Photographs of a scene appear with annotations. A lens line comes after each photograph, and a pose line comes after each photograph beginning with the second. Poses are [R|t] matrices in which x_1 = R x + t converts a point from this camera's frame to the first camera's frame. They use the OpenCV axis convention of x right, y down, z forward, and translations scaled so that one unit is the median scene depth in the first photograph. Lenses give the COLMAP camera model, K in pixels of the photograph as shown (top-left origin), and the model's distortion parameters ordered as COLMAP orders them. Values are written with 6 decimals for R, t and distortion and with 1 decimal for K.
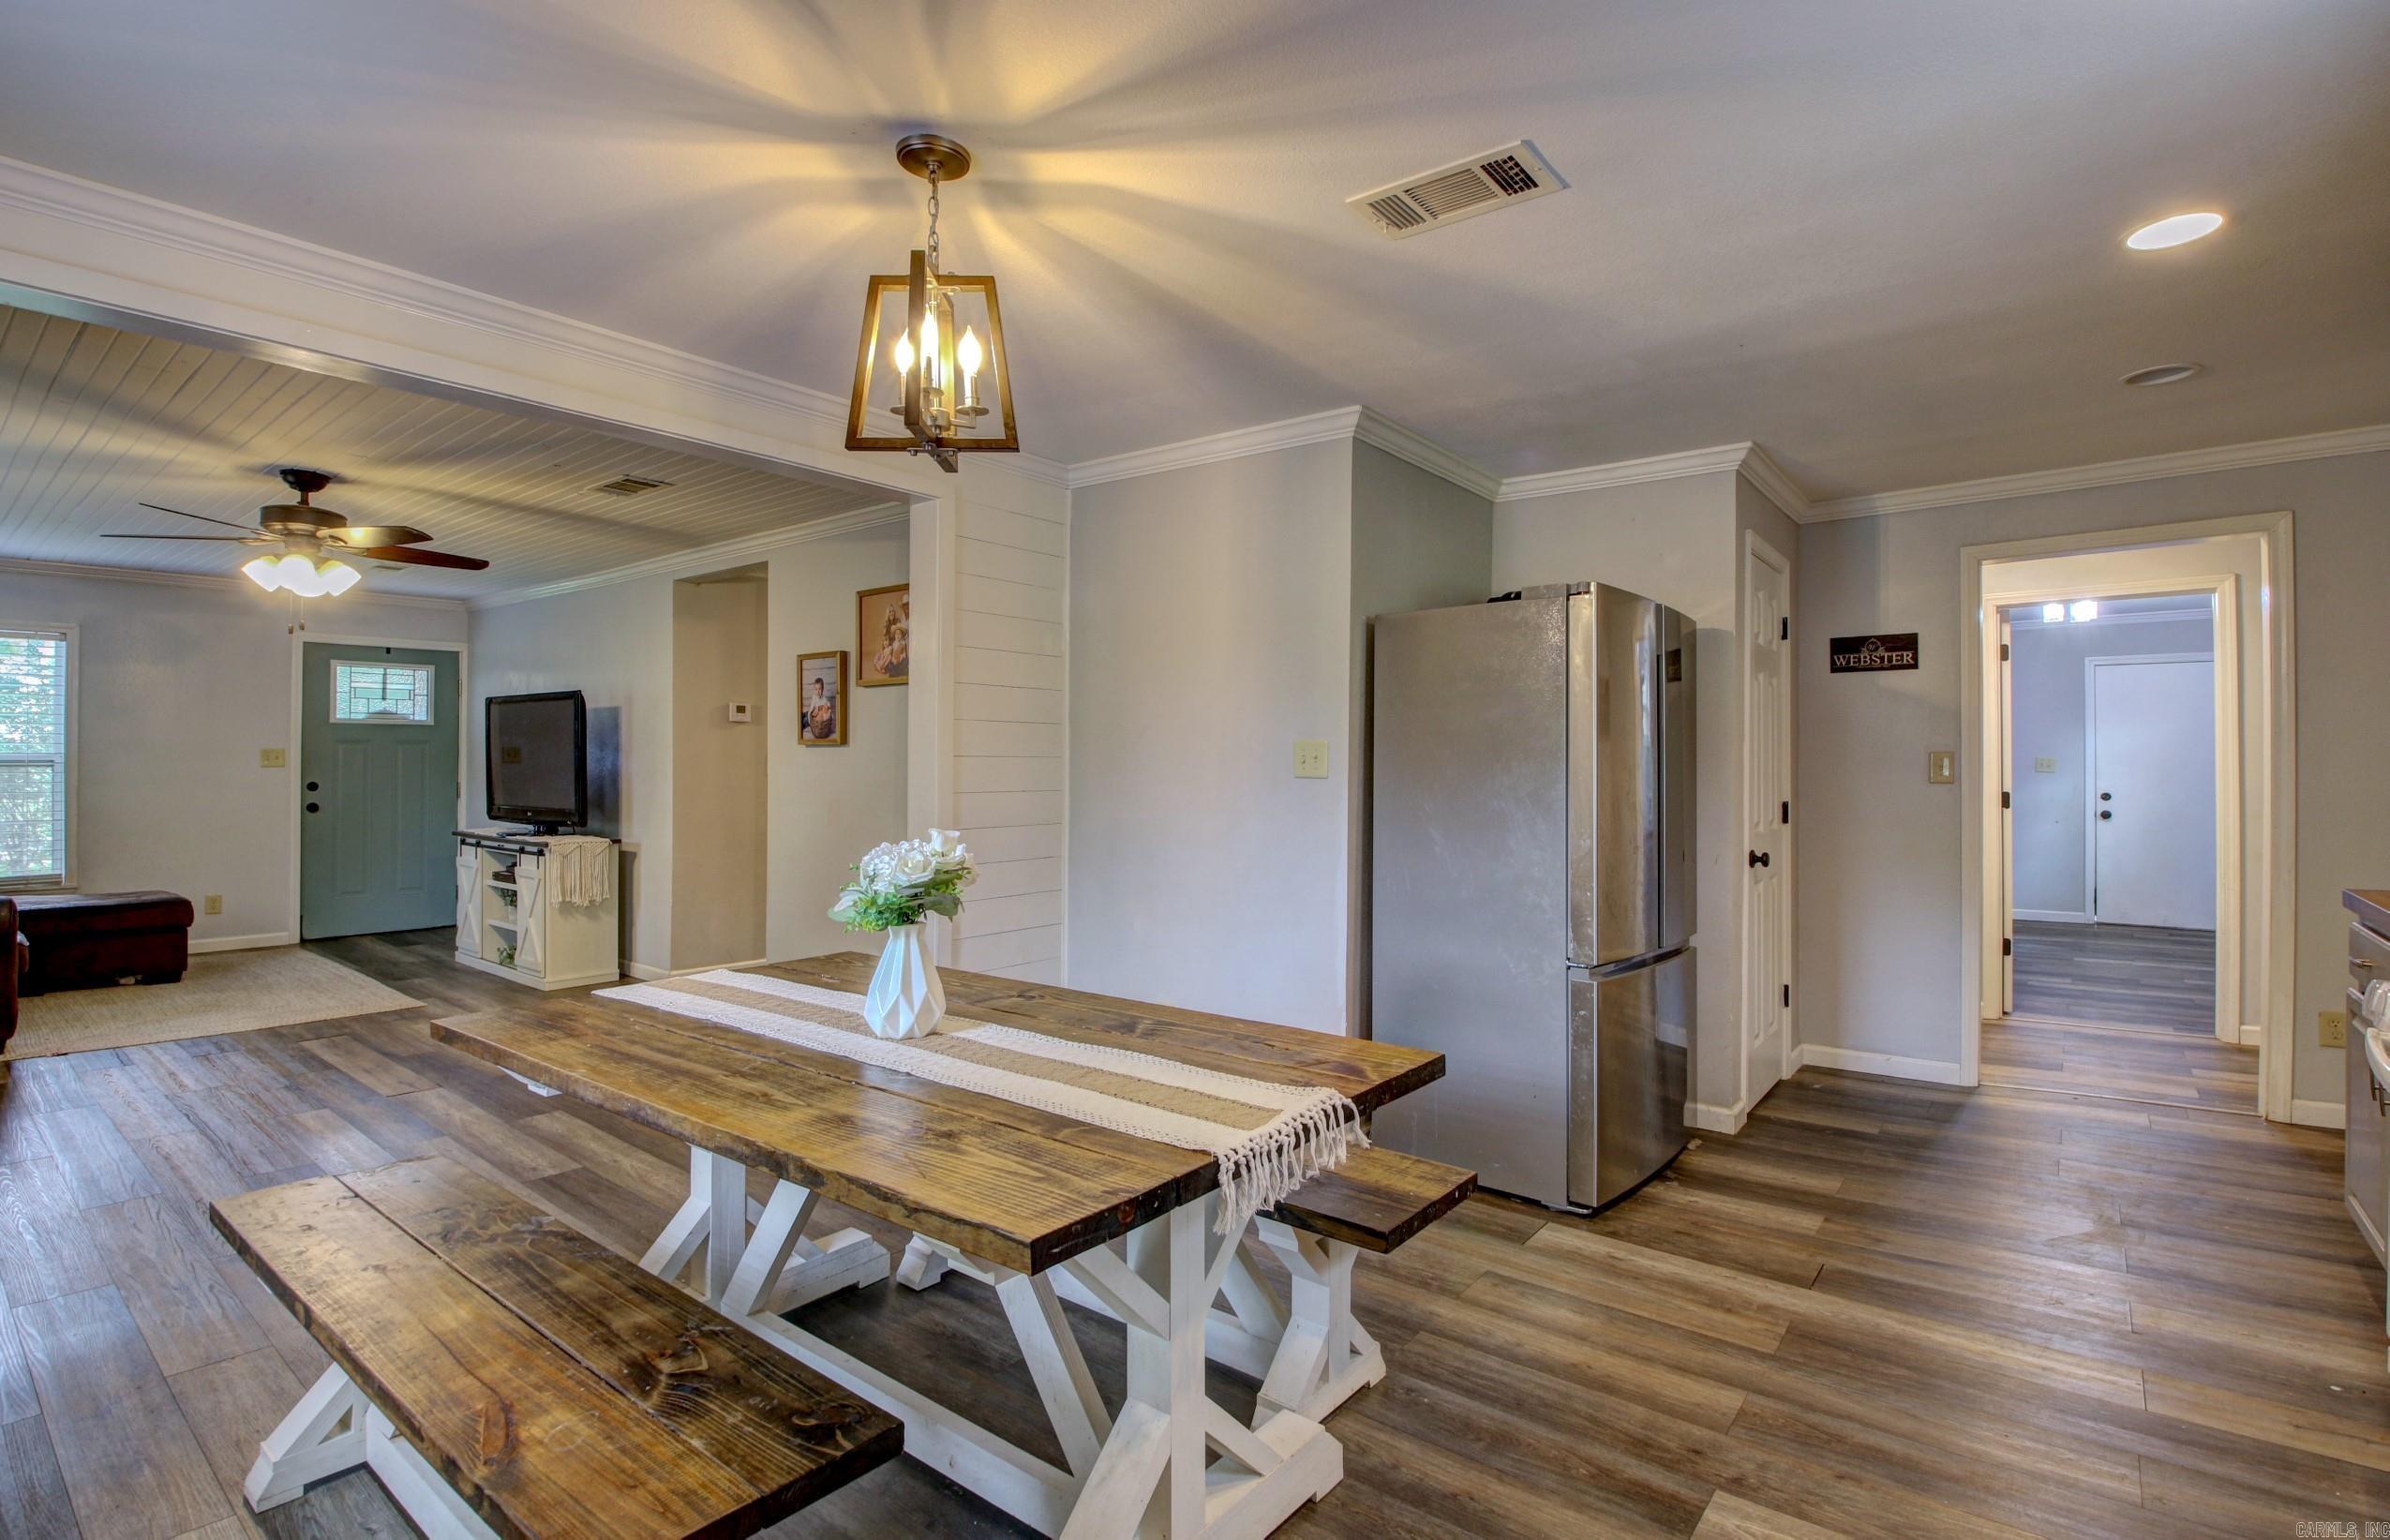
lens RADIAL K [[1112.9, 0, 1198.0], [0, 1112.9, 757.9], [0, 0, 1]] dist [-0.010941, -0.008700]
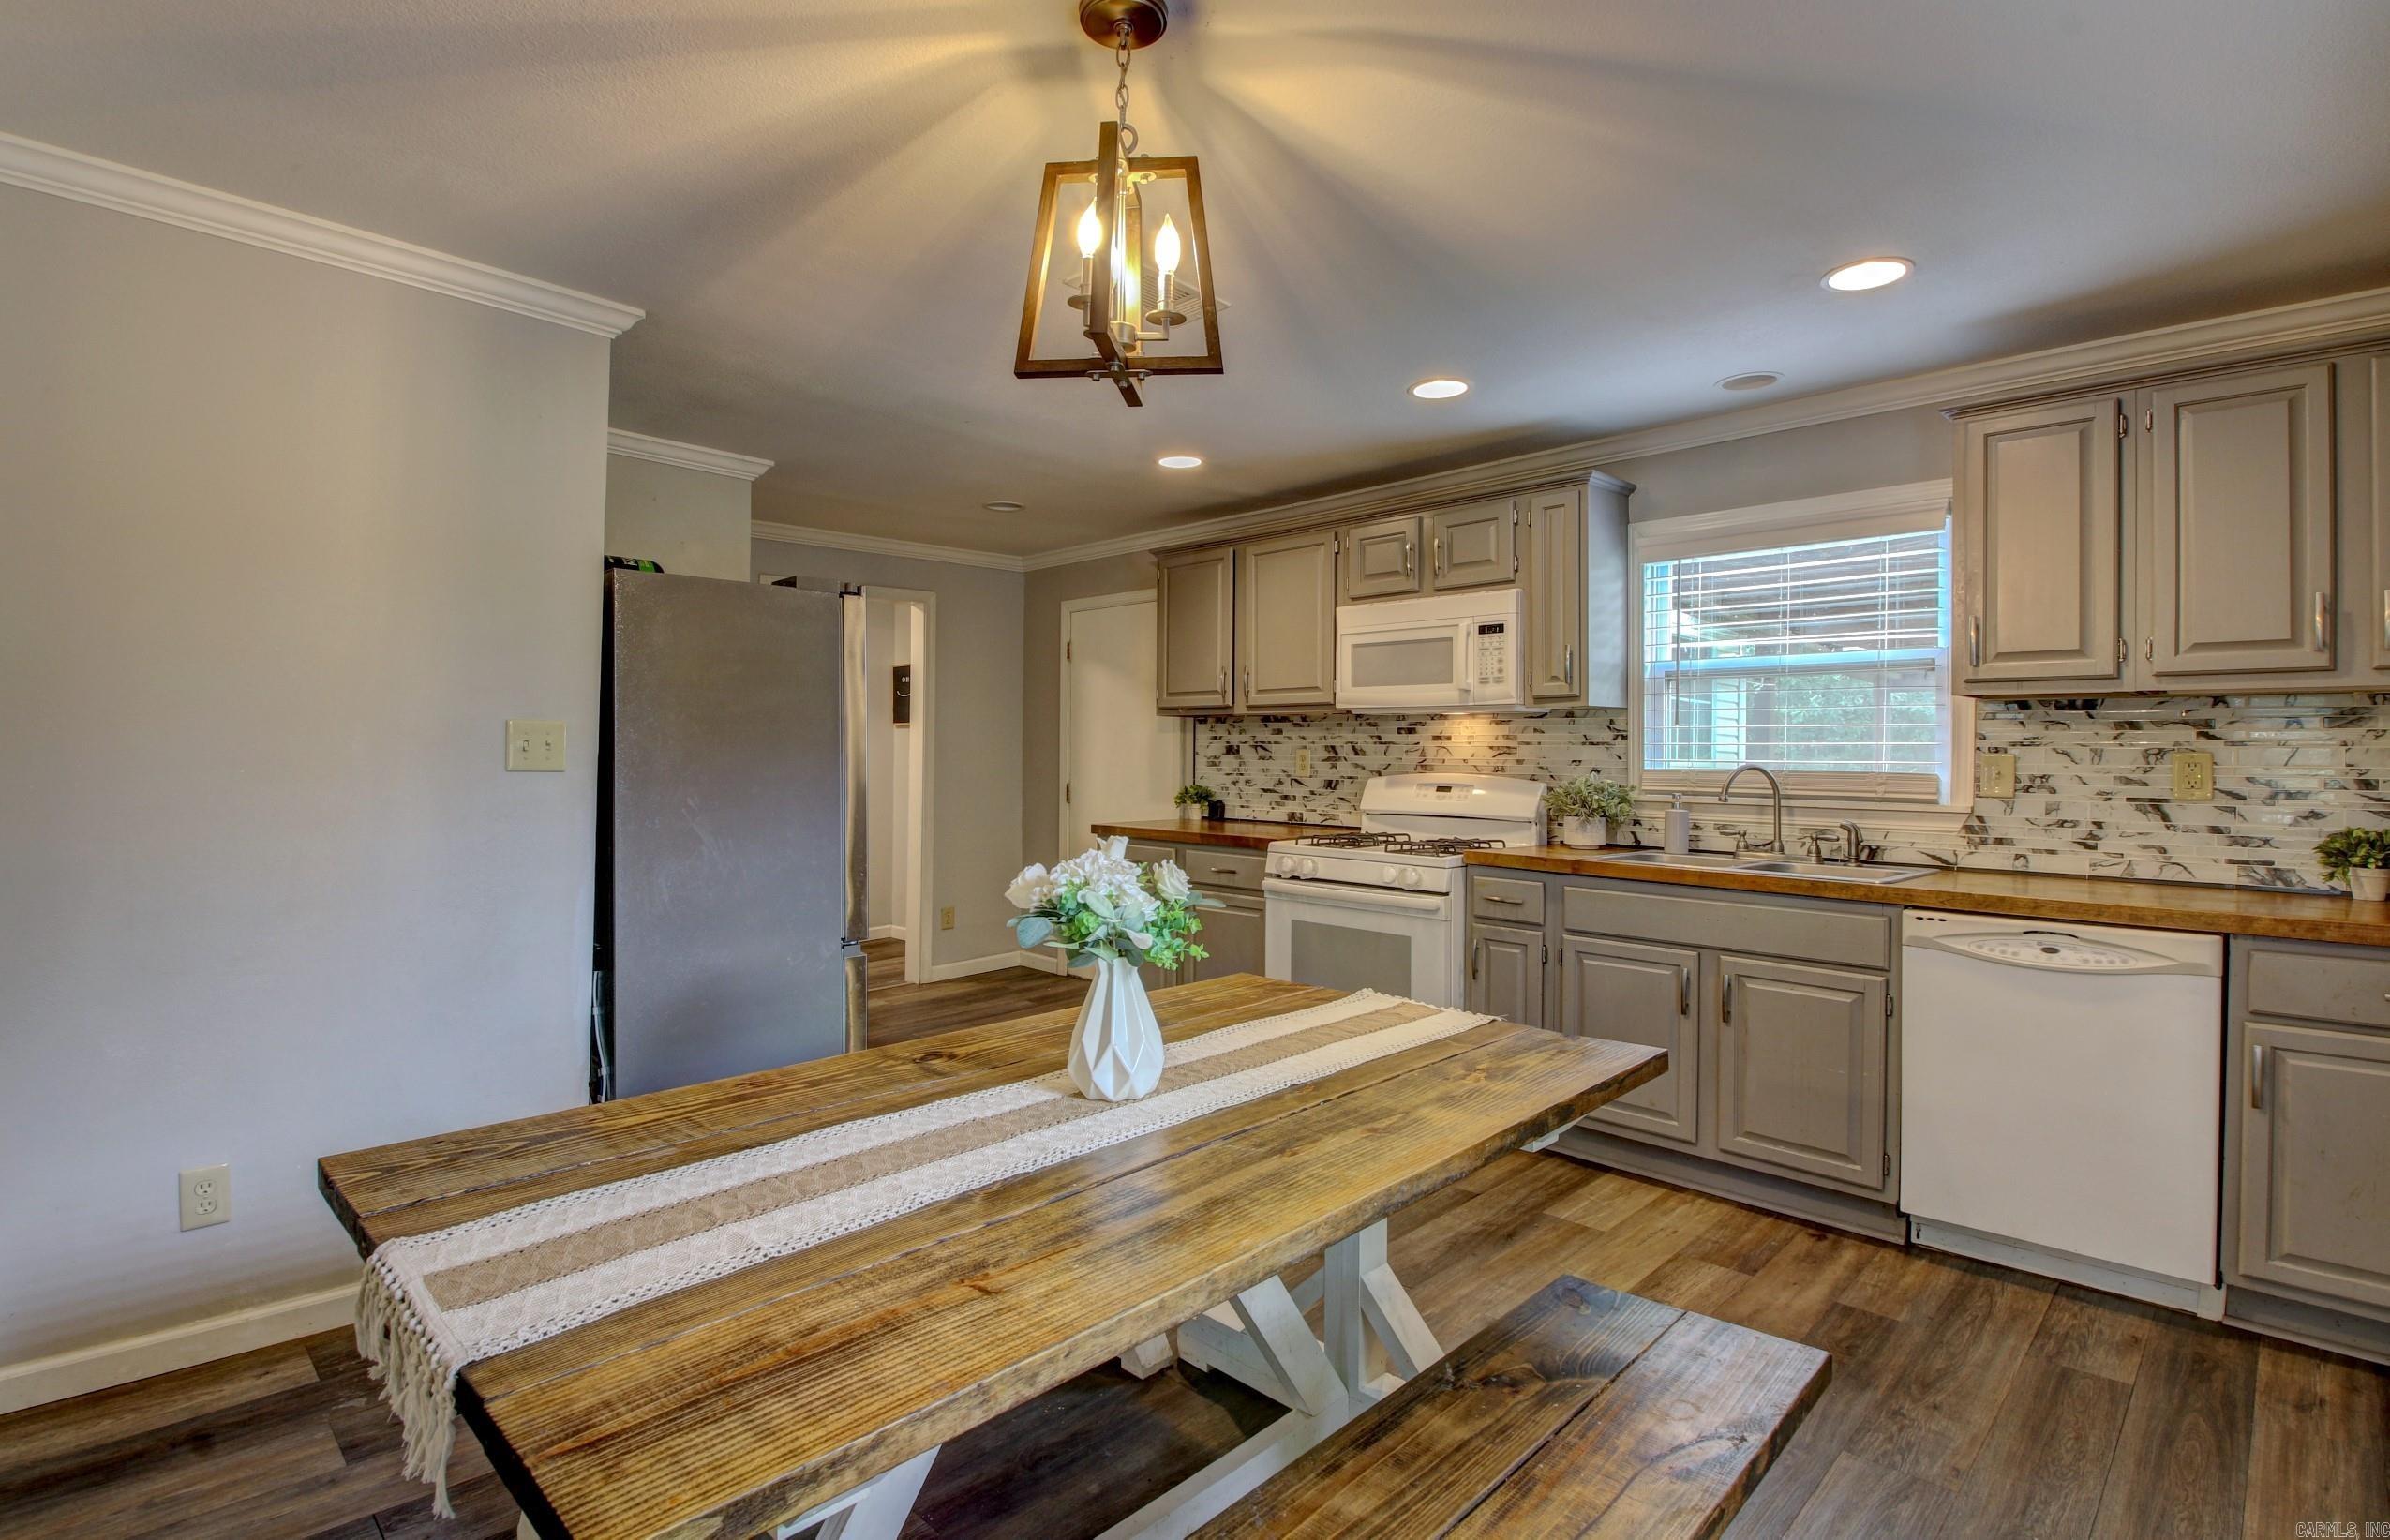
lens RADIAL K [[1112.9, 0, 1201.9], [0, 1112.9, 760.9], [0, 0, 1]] dist [-0.010941, -0.008700]
pose [[0.107647, -0.003586, 0.994183, -0.387799], [-0.013576, 0.999895, 0.005077, 0.001230], [-0.994097, -0.014043, 0.107587, 0.314087]]
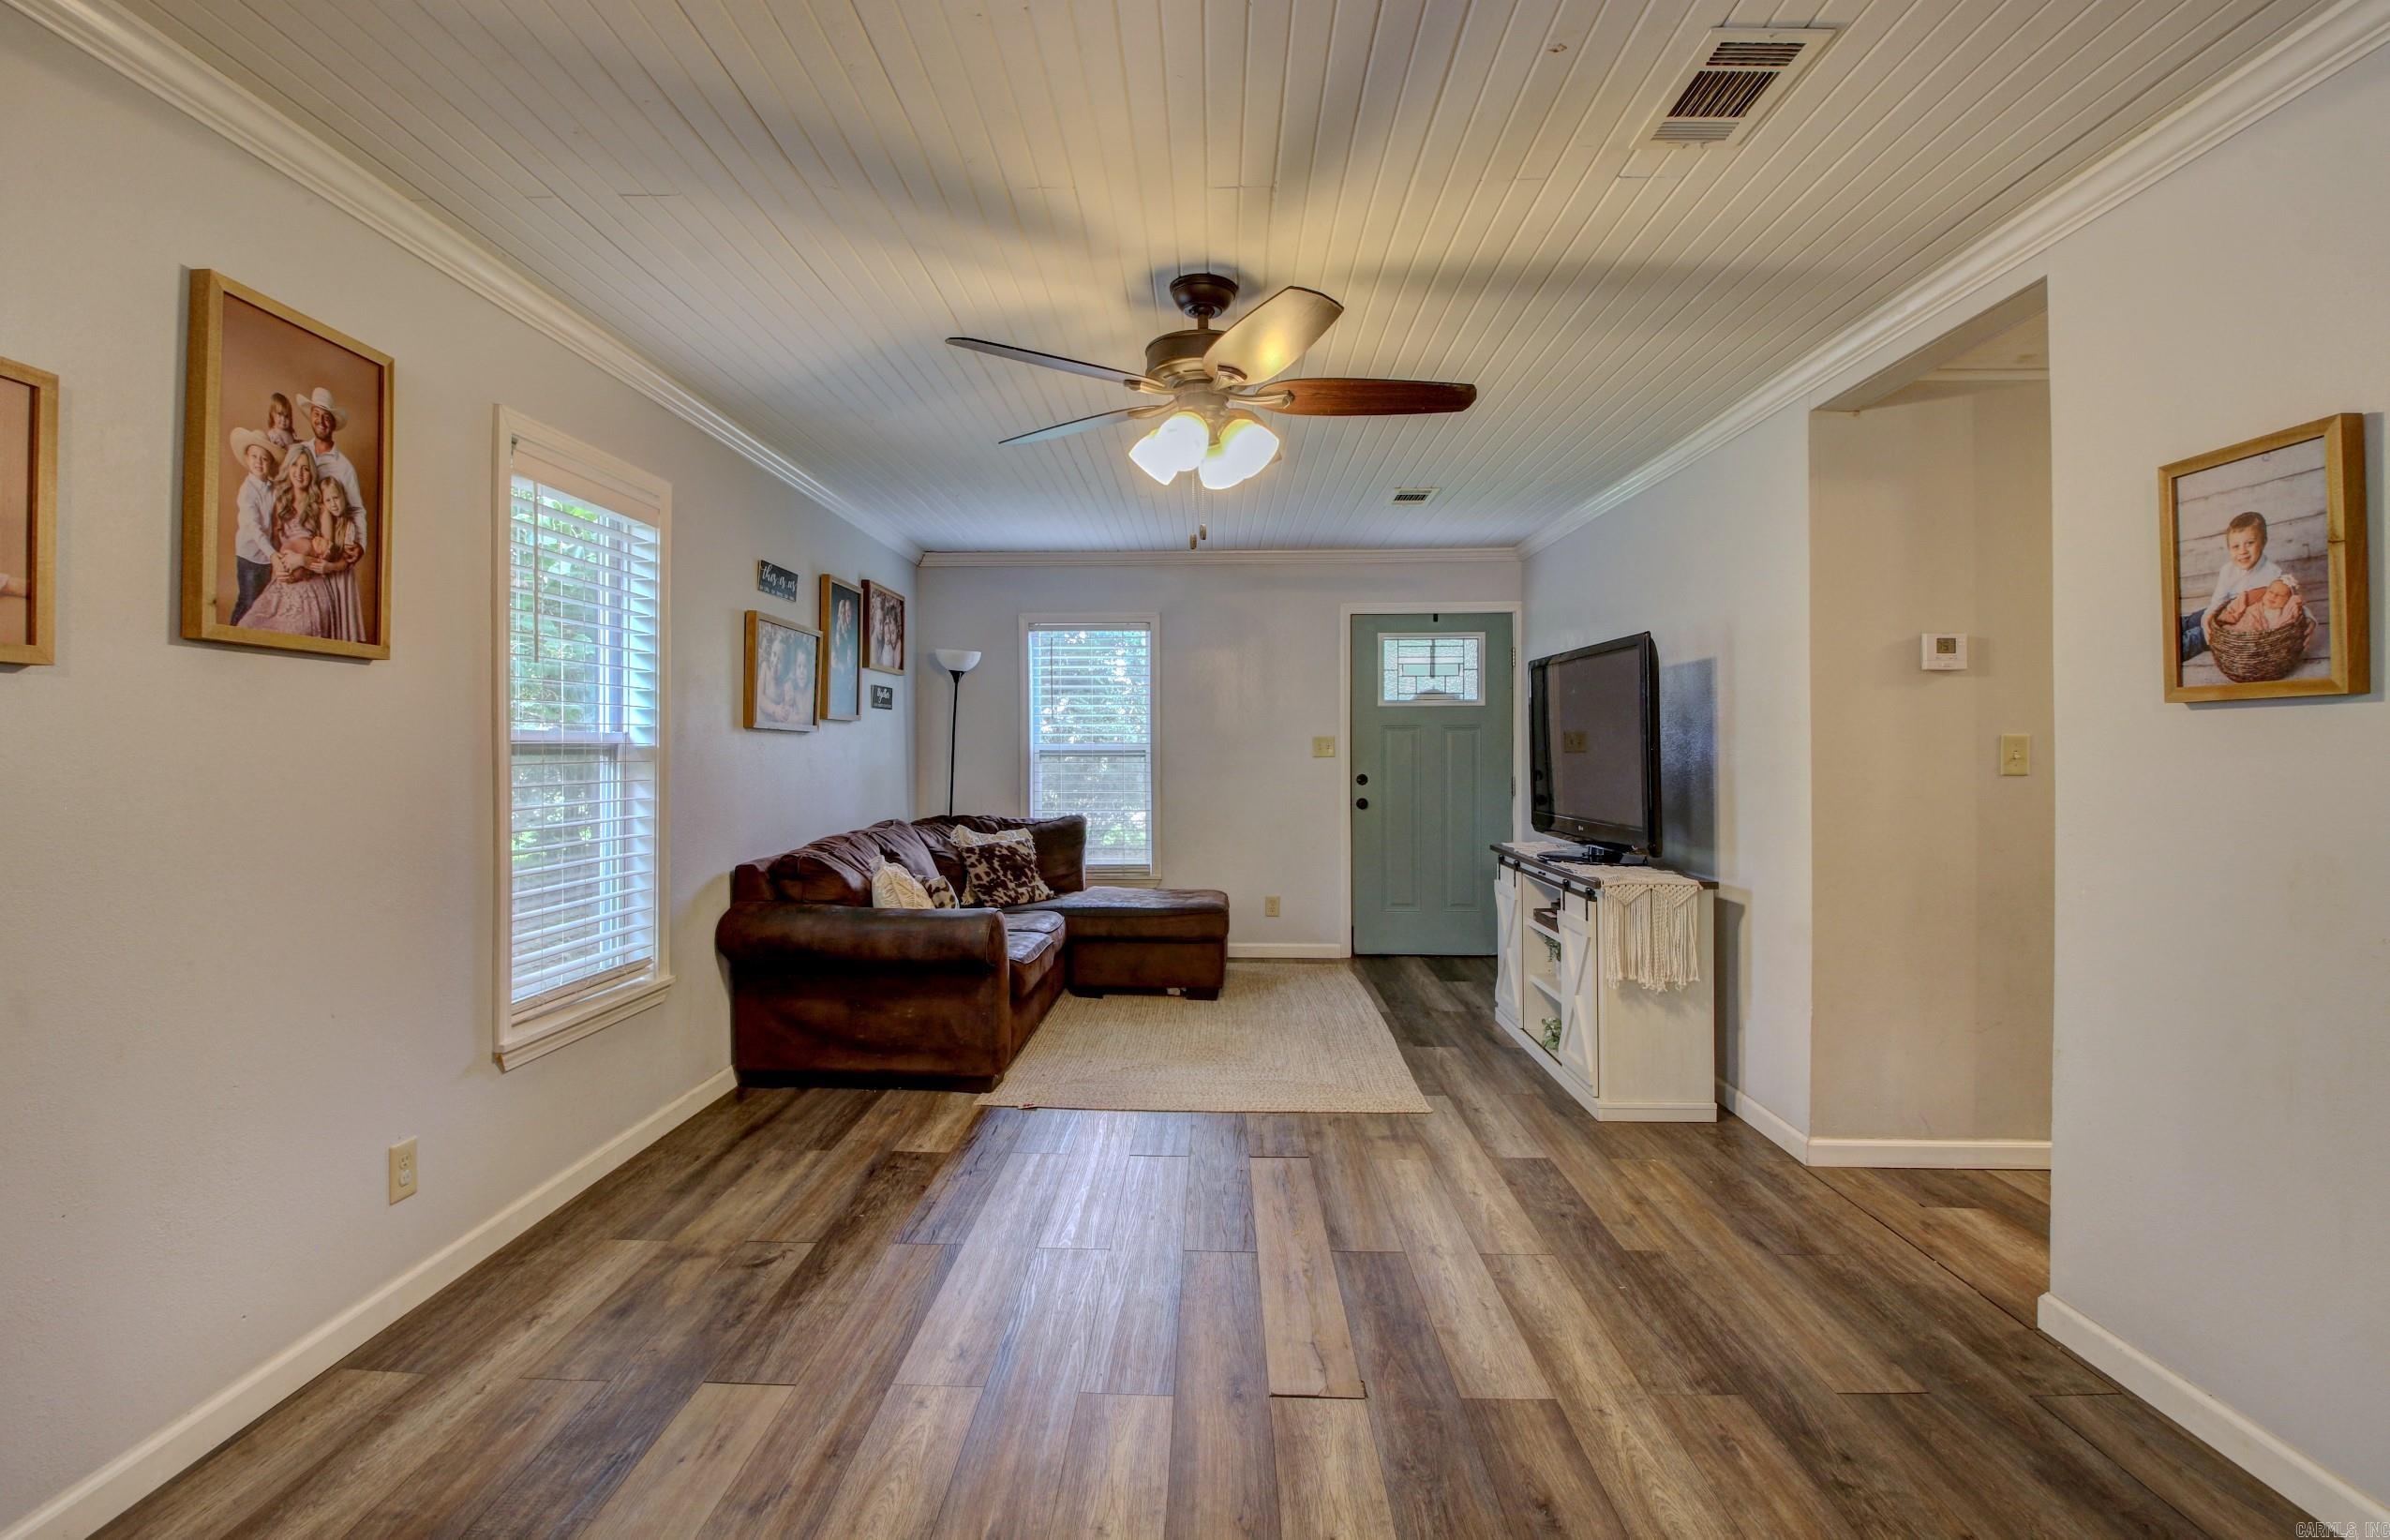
lens RADIAL K [[1112.9, 0, 1180.9], [0, 1112.9, 745.6], [0, 0, 1]] dist [-0.010941, -0.008700]
pose [[0.601887, -0.008135, -0.798540, -0.262064], [0.006705, 0.999964, -0.005133, 0.003476], [0.798553, -0.002264, 0.601920, 0.495438]]
